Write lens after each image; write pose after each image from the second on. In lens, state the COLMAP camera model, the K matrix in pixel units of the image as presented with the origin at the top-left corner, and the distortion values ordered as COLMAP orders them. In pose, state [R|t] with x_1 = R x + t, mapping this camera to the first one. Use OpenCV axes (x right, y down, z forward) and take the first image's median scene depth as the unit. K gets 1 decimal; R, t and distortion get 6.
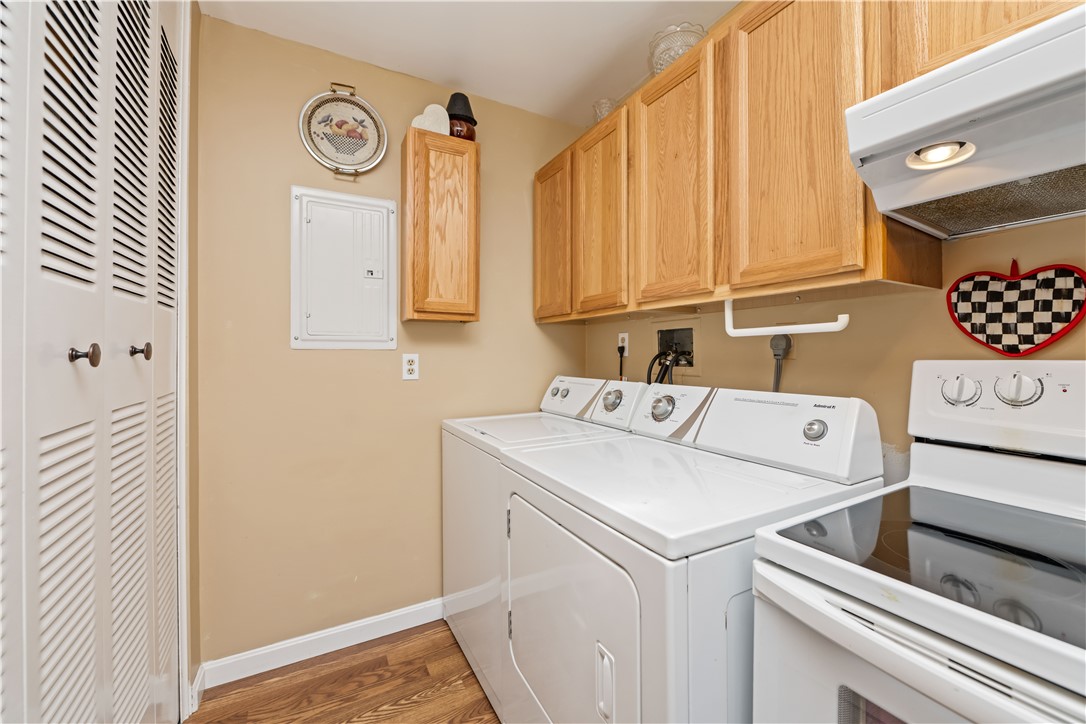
lens RADIAL K [[440.0, 0, 555.9], [0, 440.0, 353.2], [0, 0, 1]] dist [-0.001707, -0.000130]
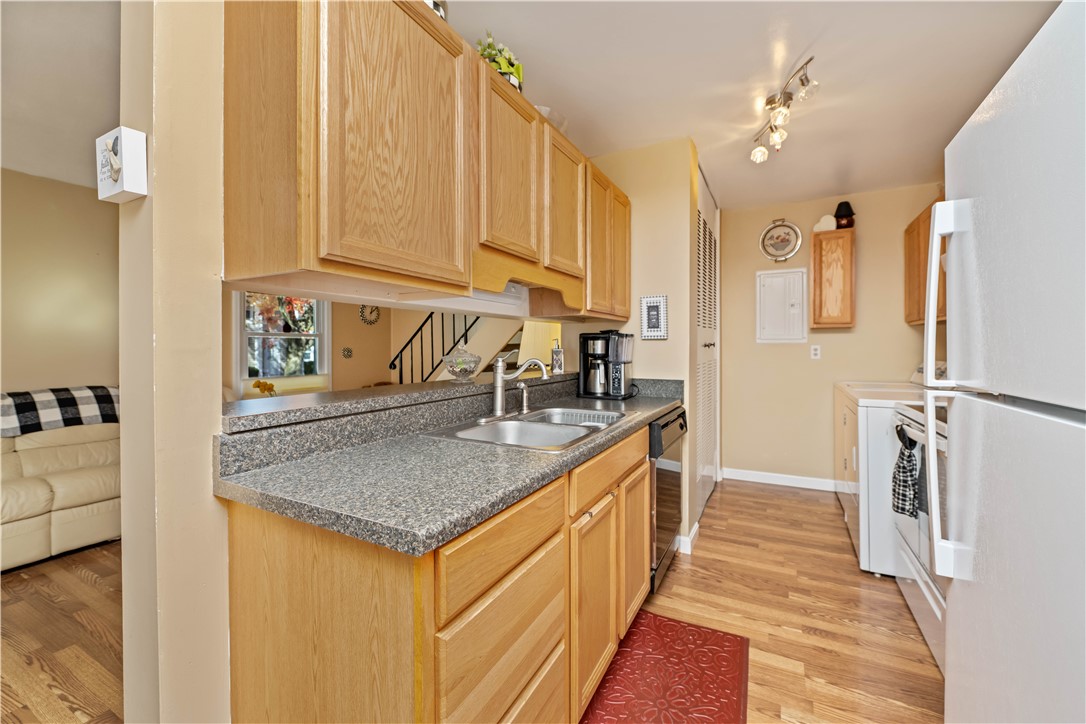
lens RADIAL K [[440.0, 0, 555.9], [0, 440.0, 353.2], [0, 0, 1]] dist [-0.001707, -0.000130]
pose [[0.567543, 0.002584, -0.823340, 0.642773], [0.004117, 0.999974, 0.005977, 0.020670], [0.823334, -0.006782, 0.567517, -1.077801]]
